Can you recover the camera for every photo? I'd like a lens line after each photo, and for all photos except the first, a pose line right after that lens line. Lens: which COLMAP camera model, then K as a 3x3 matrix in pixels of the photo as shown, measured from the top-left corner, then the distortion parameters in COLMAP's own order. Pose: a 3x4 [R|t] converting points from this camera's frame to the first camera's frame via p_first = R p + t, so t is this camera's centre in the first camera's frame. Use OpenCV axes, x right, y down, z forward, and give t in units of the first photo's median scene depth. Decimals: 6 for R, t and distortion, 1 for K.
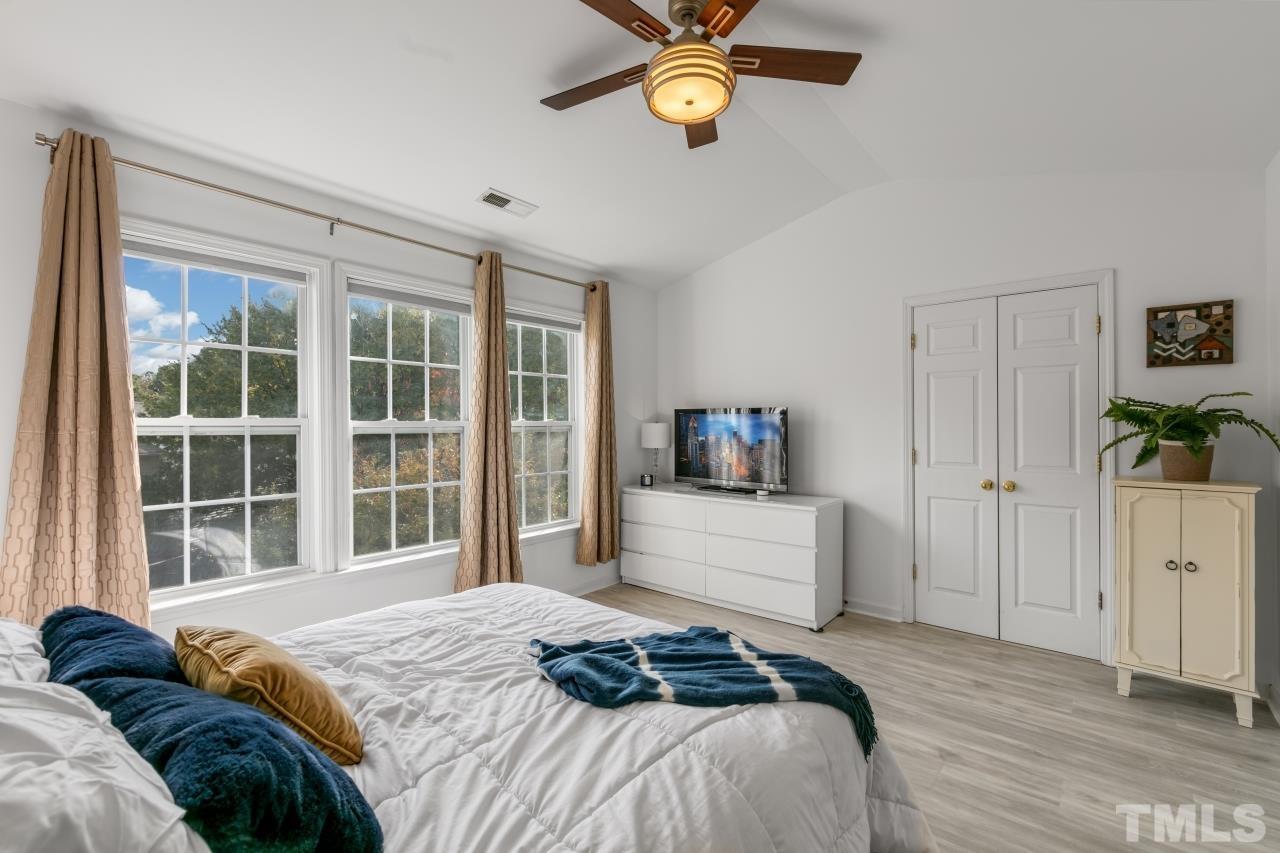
lens RADIAL K [[588.1, 0, 631.9], [0, 588.1, 424.7], [0, 0, 1]] dist [-0.001162, -0.000109]
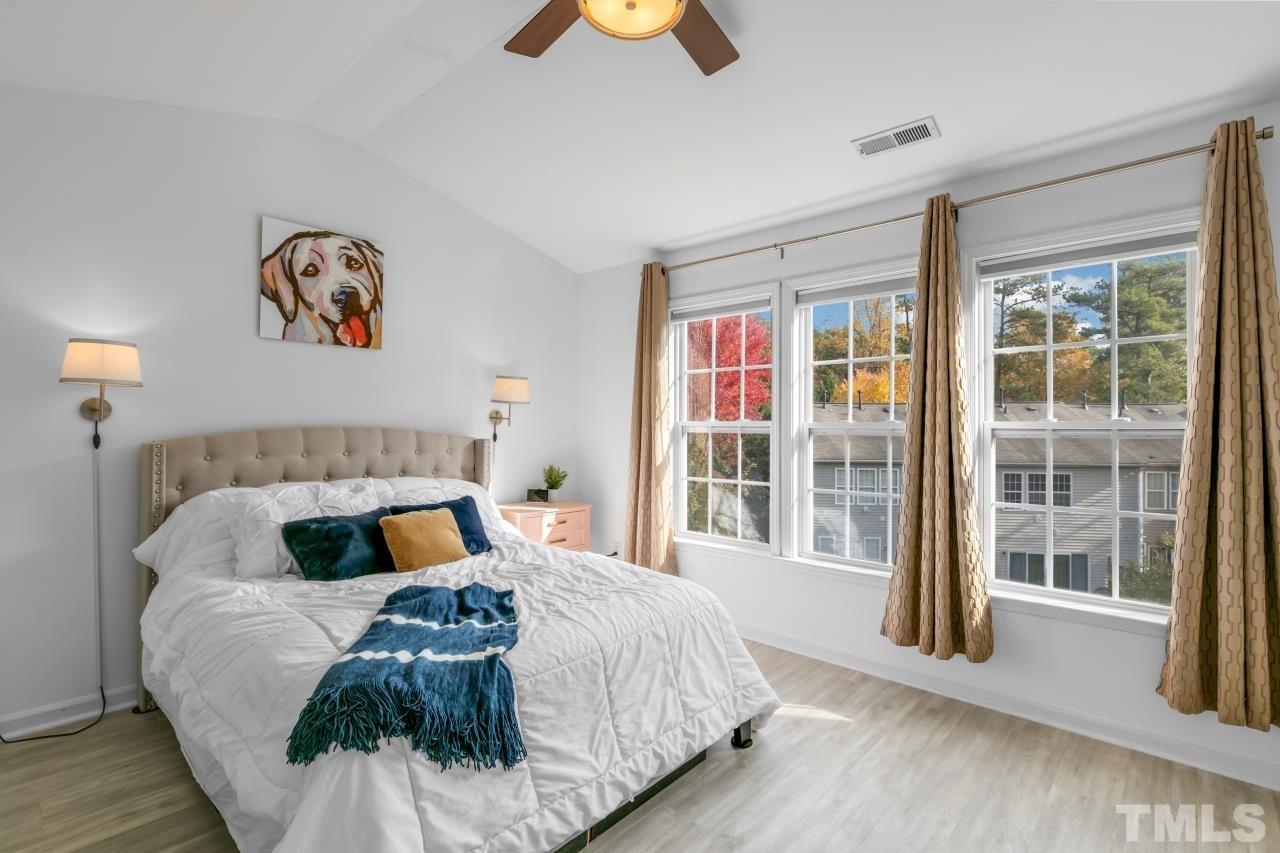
lens RADIAL K [[588.1, 0, 632.8], [0, 588.1, 427.1], [0, 0, 1]] dist [-0.001162, -0.000109]
pose [[-0.055191, -0.001847, -0.998474, 0.640122], [-0.003489, 0.999993, -0.001657, 0.005771], [0.998470, 0.003392, -0.055197, 0.777878]]
